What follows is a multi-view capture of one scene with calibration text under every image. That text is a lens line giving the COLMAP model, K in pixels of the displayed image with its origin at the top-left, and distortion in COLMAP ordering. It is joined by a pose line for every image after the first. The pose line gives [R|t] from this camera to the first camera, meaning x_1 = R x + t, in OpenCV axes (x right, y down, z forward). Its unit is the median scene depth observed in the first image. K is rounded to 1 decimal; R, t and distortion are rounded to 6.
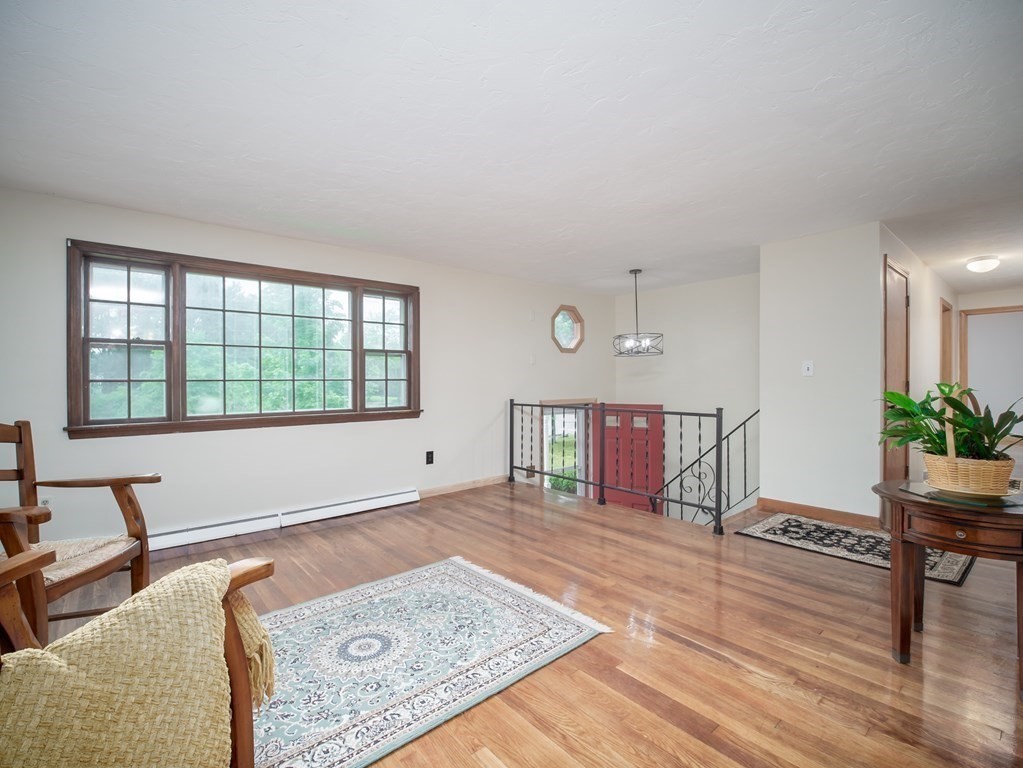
lens RADIAL K [[469.4, 0, 506.8], [0, 469.4, 383.4], [0, 0, 1]] dist [-0.013520, -0.004441]
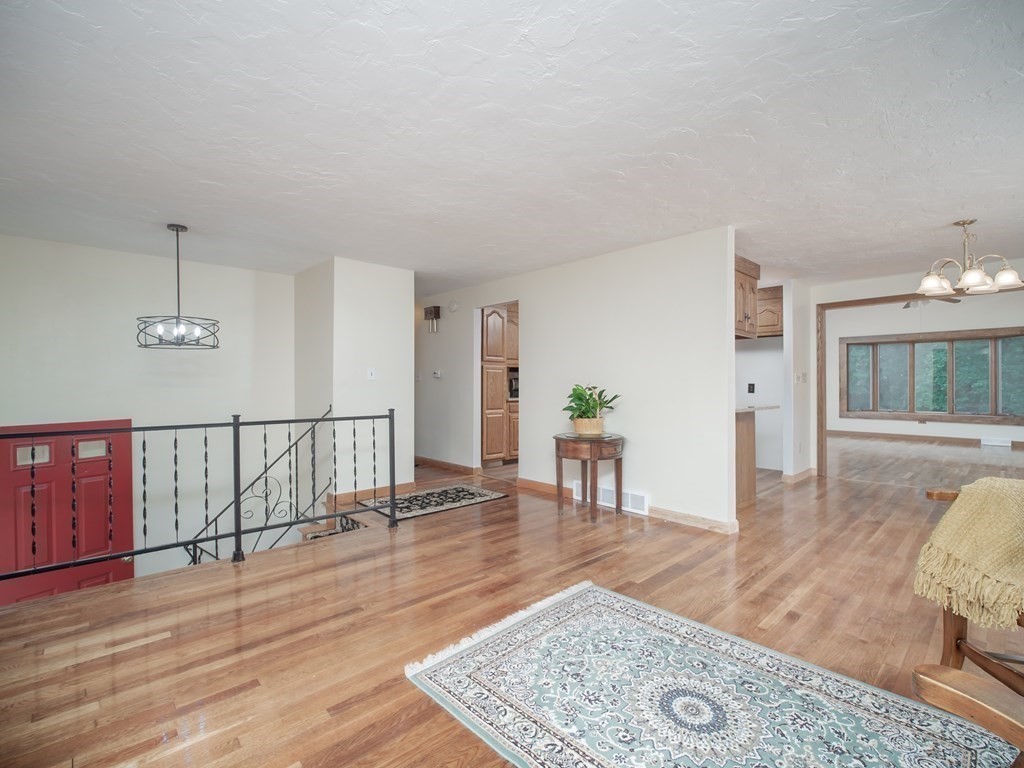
lens RADIAL K [[469.4, 0, 508.7], [0, 469.4, 383.2], [0, 0, 1]] dist [-0.018441, -0.001096]
pose [[-0.042401, 0.005678, 0.999085, -0.663796], [0.007849, 0.999955, -0.005350, 0.001230], [-0.999070, 0.007615, -0.042444, 0.816560]]
